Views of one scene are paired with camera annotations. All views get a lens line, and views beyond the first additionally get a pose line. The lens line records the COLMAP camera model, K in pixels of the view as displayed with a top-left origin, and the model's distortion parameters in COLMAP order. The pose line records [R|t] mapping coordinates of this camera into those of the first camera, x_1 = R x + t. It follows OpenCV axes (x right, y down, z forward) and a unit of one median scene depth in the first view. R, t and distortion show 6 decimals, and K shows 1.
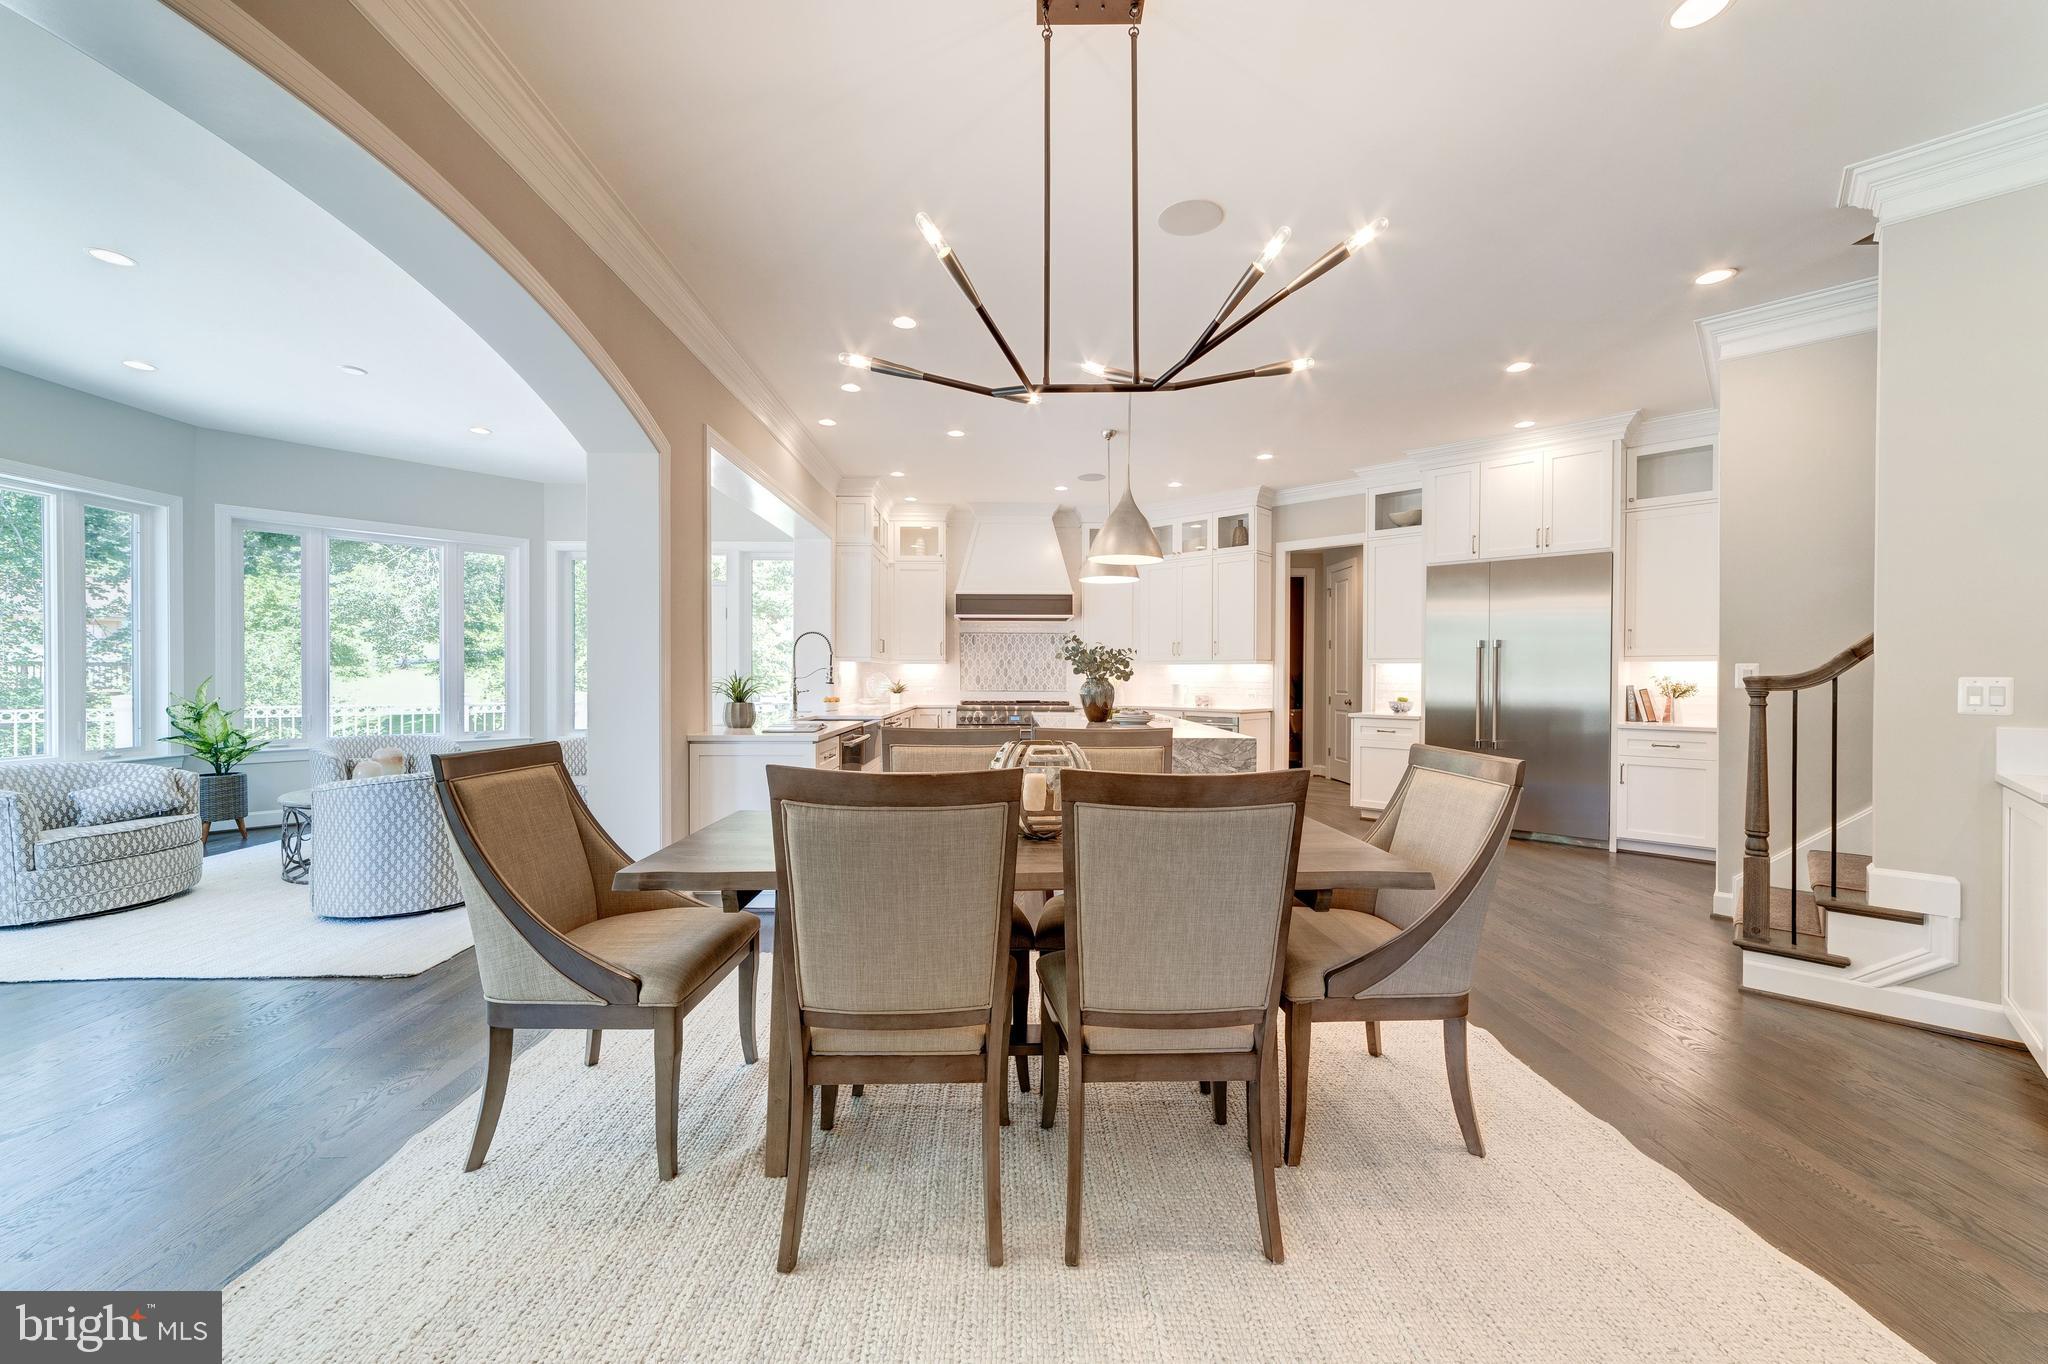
lens RADIAL K [[785.2, 0, 1015.7], [0, 785.2, 683.1], [0, 0, 1]] dist [0.004337, 0.002503]
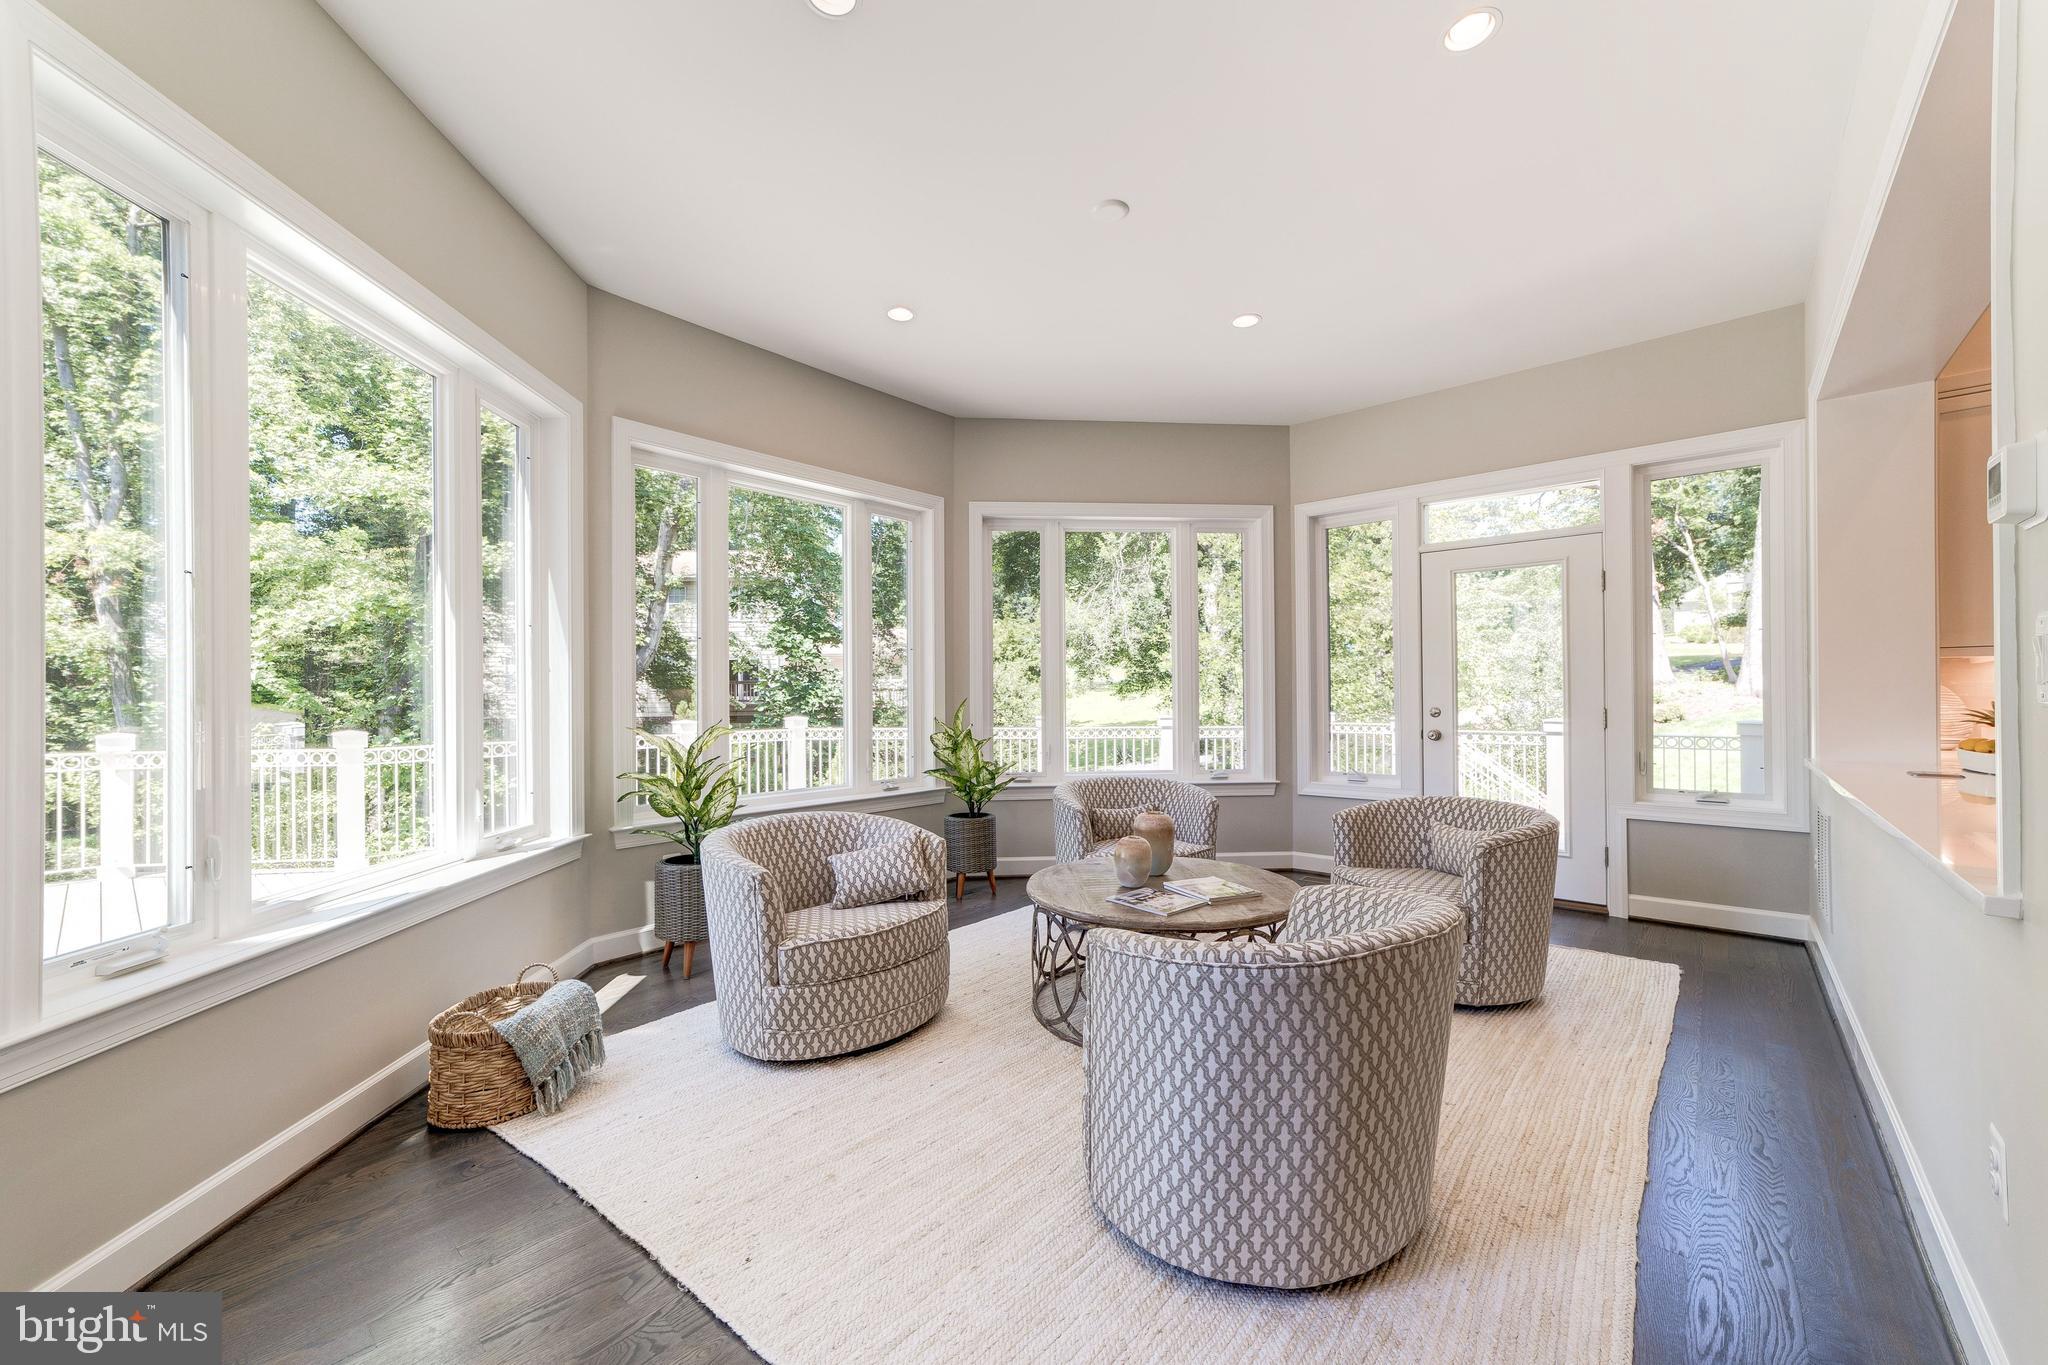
lens RADIAL K [[785.2, 0, 1038.0], [0, 785.2, 689.7], [0, 0, 1]] dist [0.004337, 0.002503]
pose [[0.751260, -0.014169, -0.659854, -0.399062], [0.005180, 0.999865, -0.015573, -0.005408], [0.659986, 0.008281, 0.751232, 0.414334]]
